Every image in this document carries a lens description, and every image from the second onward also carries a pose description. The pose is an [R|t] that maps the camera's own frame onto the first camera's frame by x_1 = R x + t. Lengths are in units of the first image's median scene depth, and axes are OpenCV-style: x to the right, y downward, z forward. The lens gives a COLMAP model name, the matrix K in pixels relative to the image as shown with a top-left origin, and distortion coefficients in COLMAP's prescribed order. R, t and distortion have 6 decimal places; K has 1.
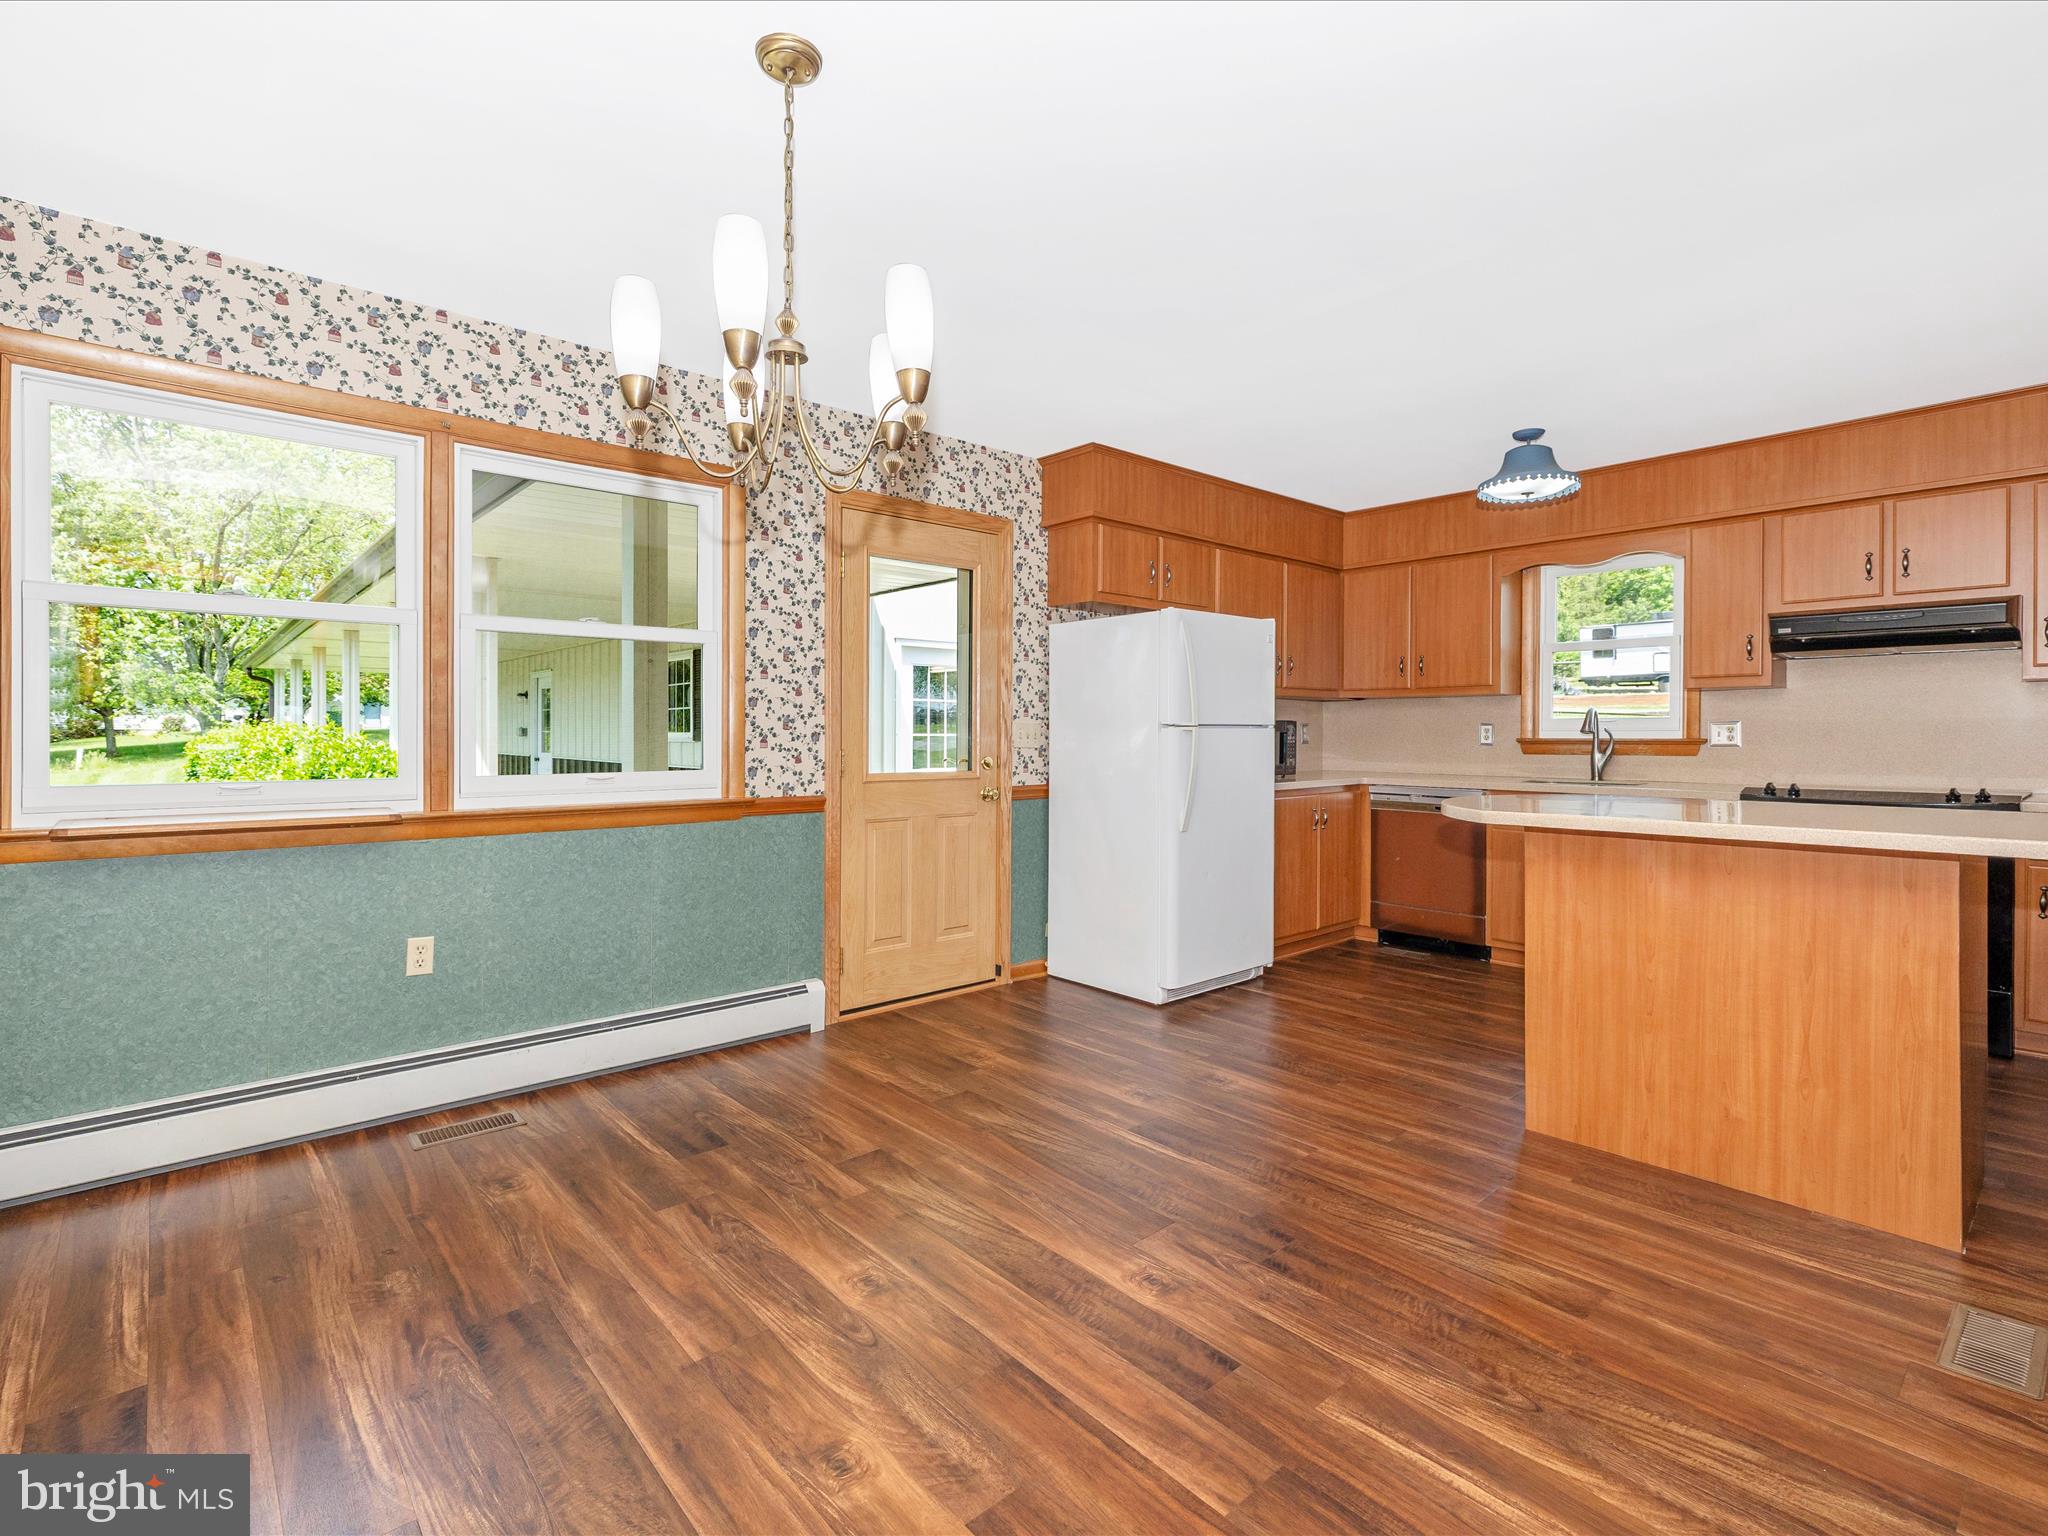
lens RADIAL K [[962.5, 0, 1011.3], [0, 962.5, 743.2], [0, 0, 1]] dist [-0.003673, -0.000513]
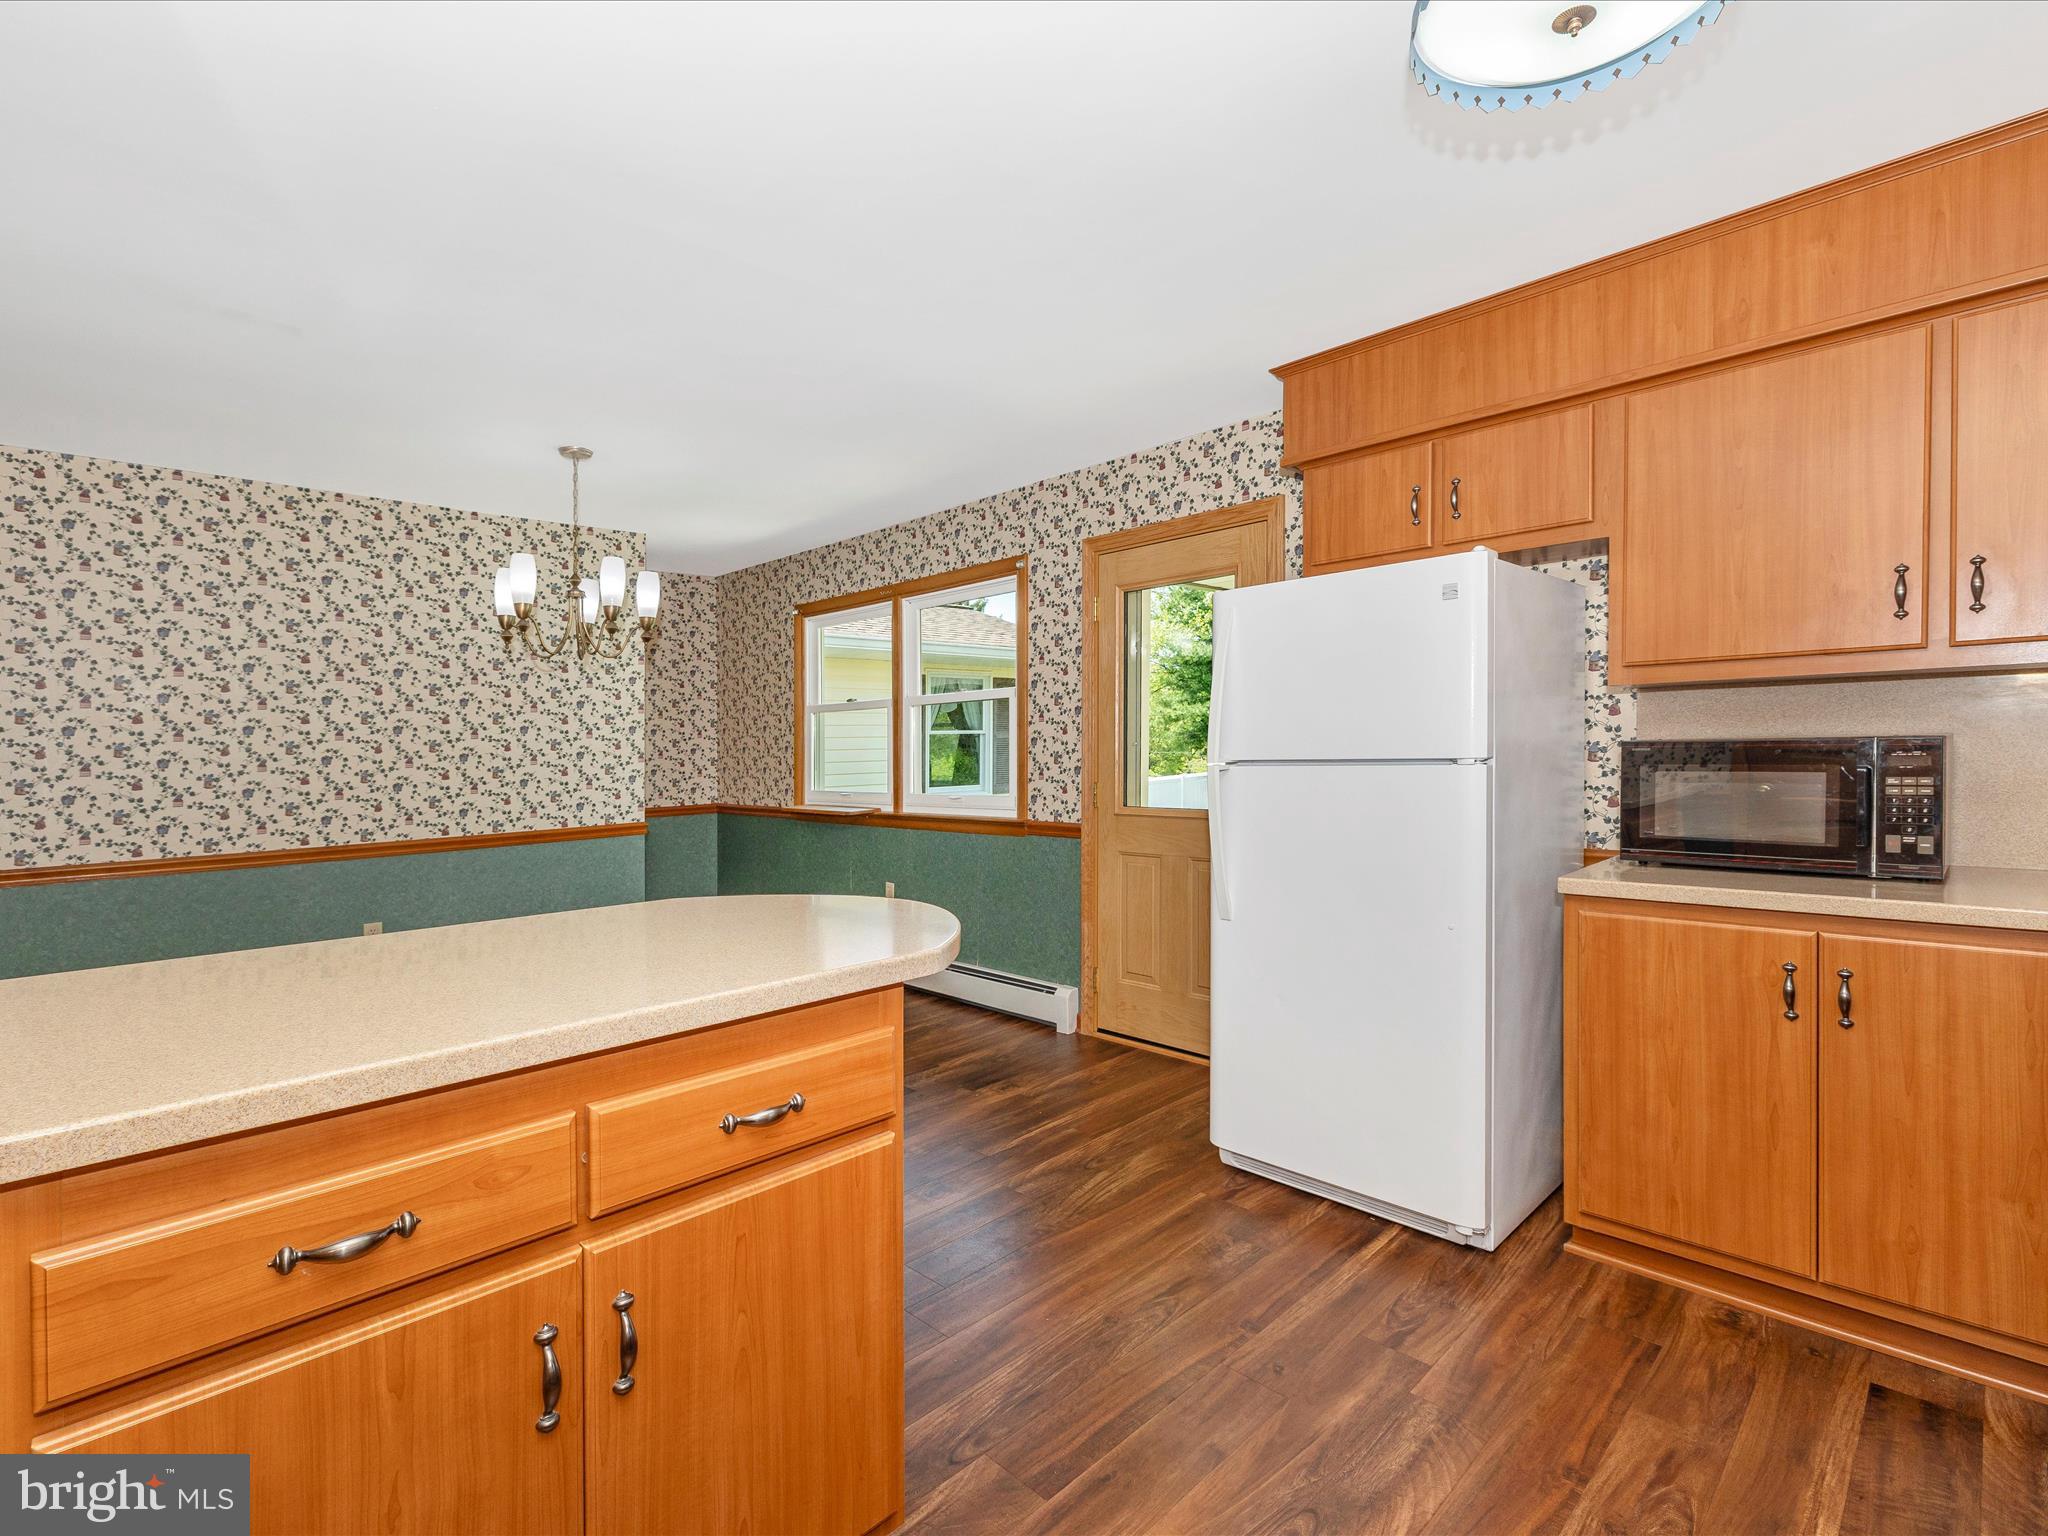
lens RADIAL K [[962.5, 0, 1051.9], [0, 962.5, 743.5], [0, 0, 1]] dist [-0.003673, -0.000513]
pose [[0.079327, -0.011023, -0.996788, 1.221262], [0.005721, 0.999927, -0.010603, -0.035112], [0.996832, -0.004862, 0.079384, 1.198927]]
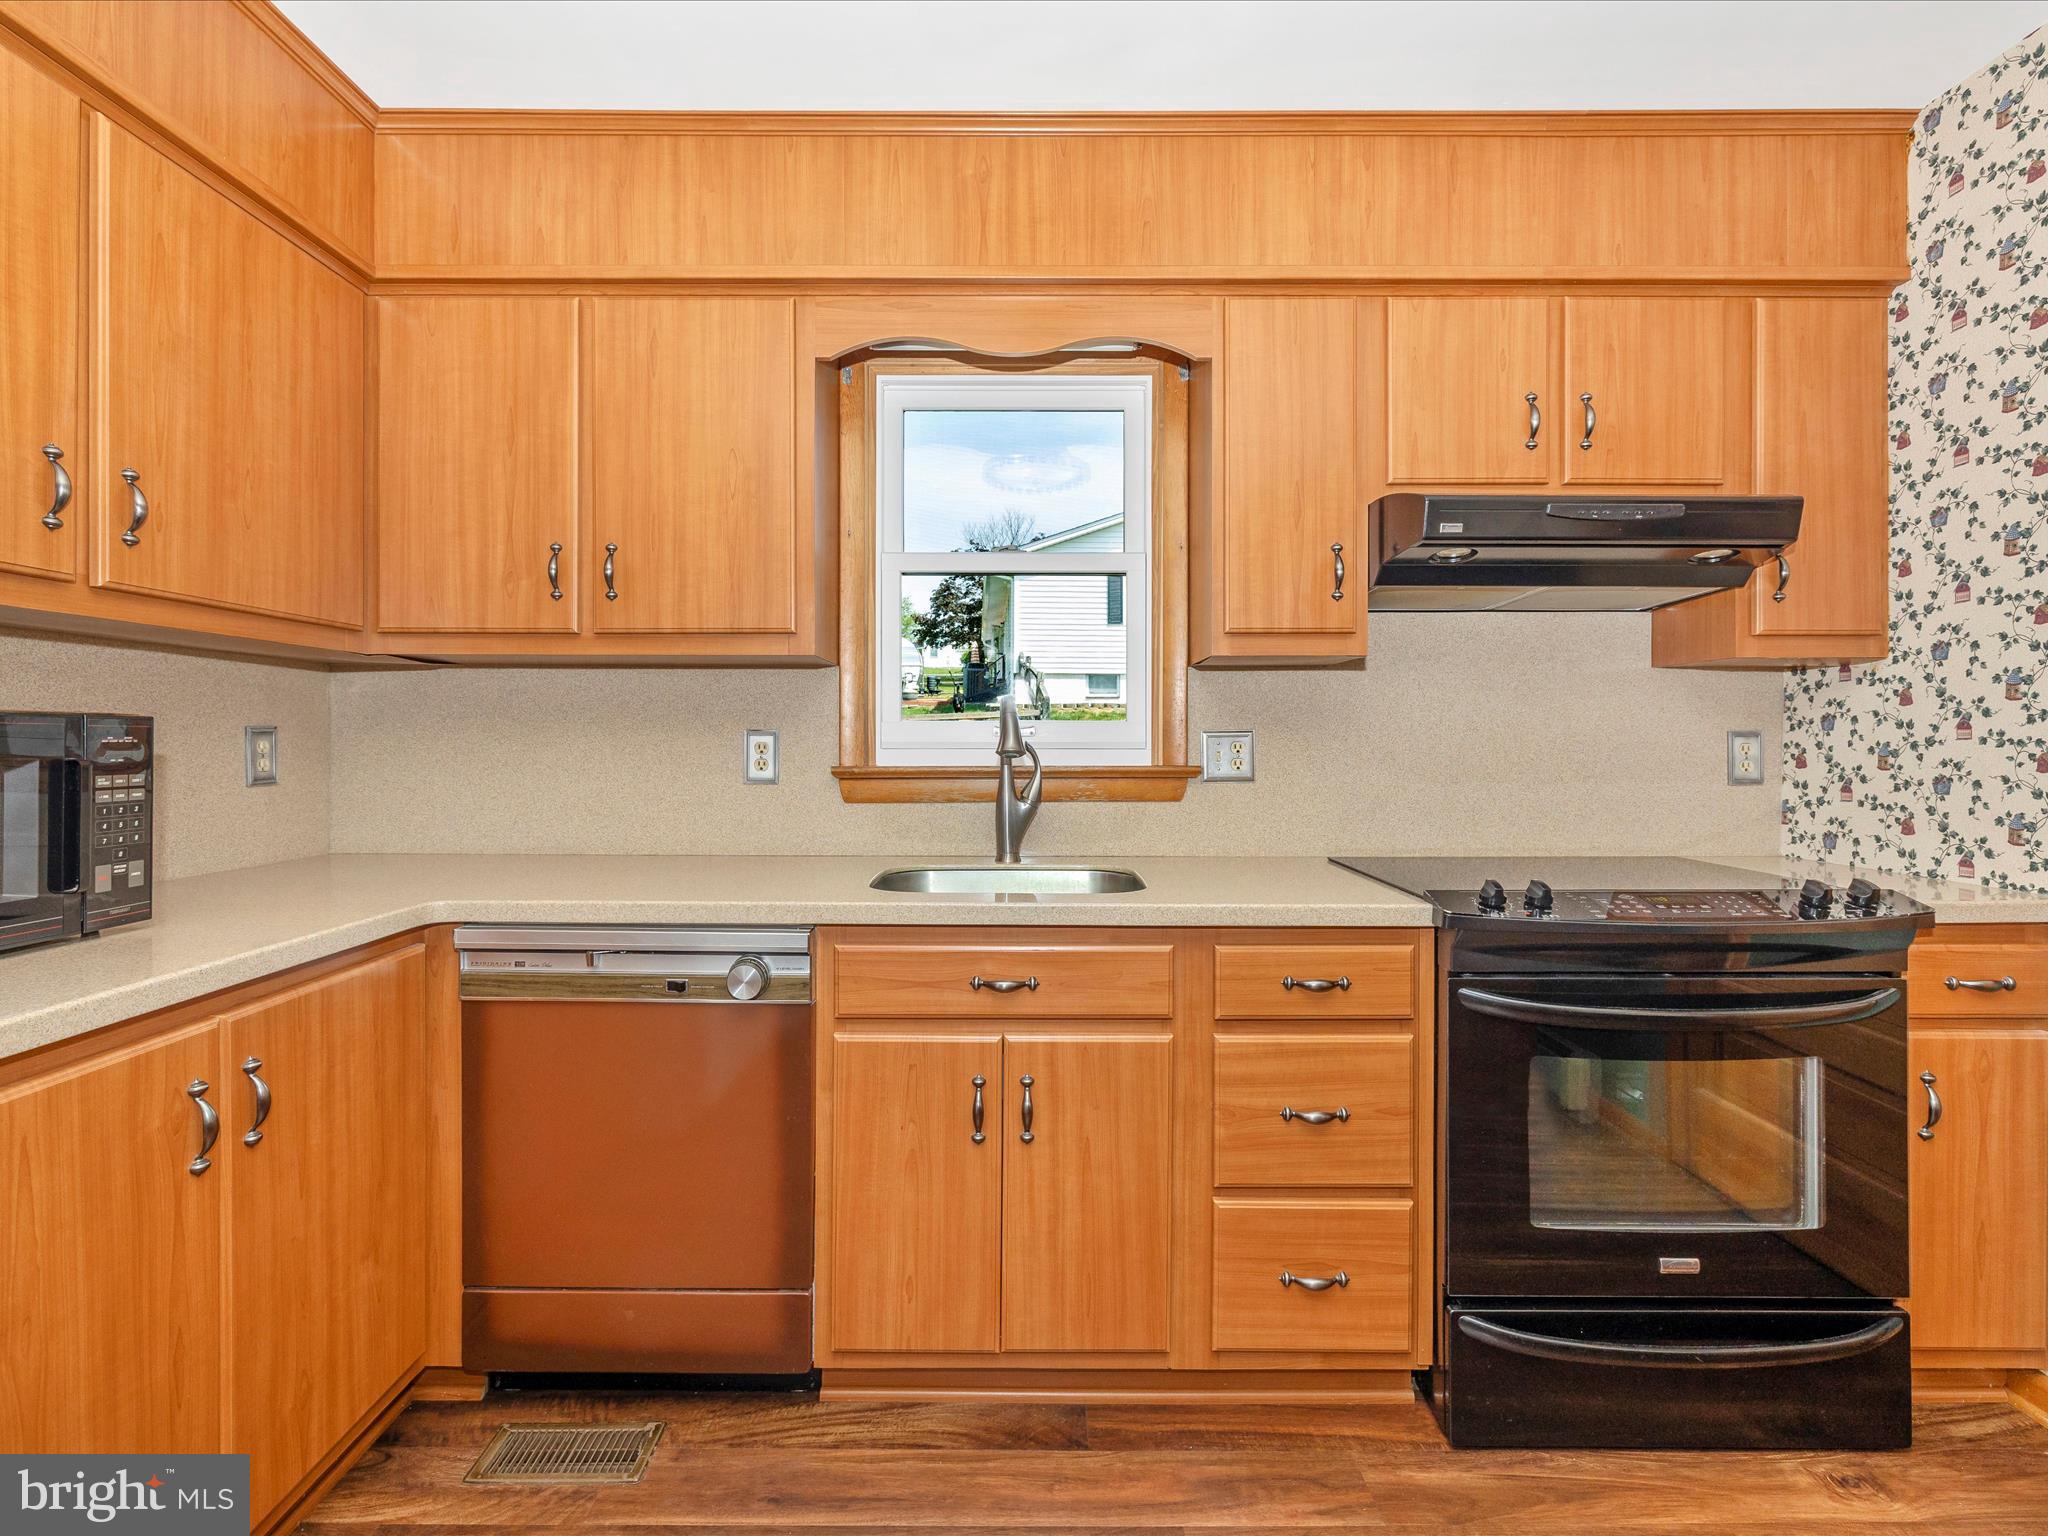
lens RADIAL K [[962.5, 0, 1019.9], [0, 962.5, 749.1], [0, 0, 1]] dist [-0.003673, -0.000513]
pose [[0.658116, -0.004466, 0.752903, 0.487332], [0.007984, 0.999968, -0.001048, -0.023081], [-0.752874, 0.006701, 0.658130, 1.235769]]
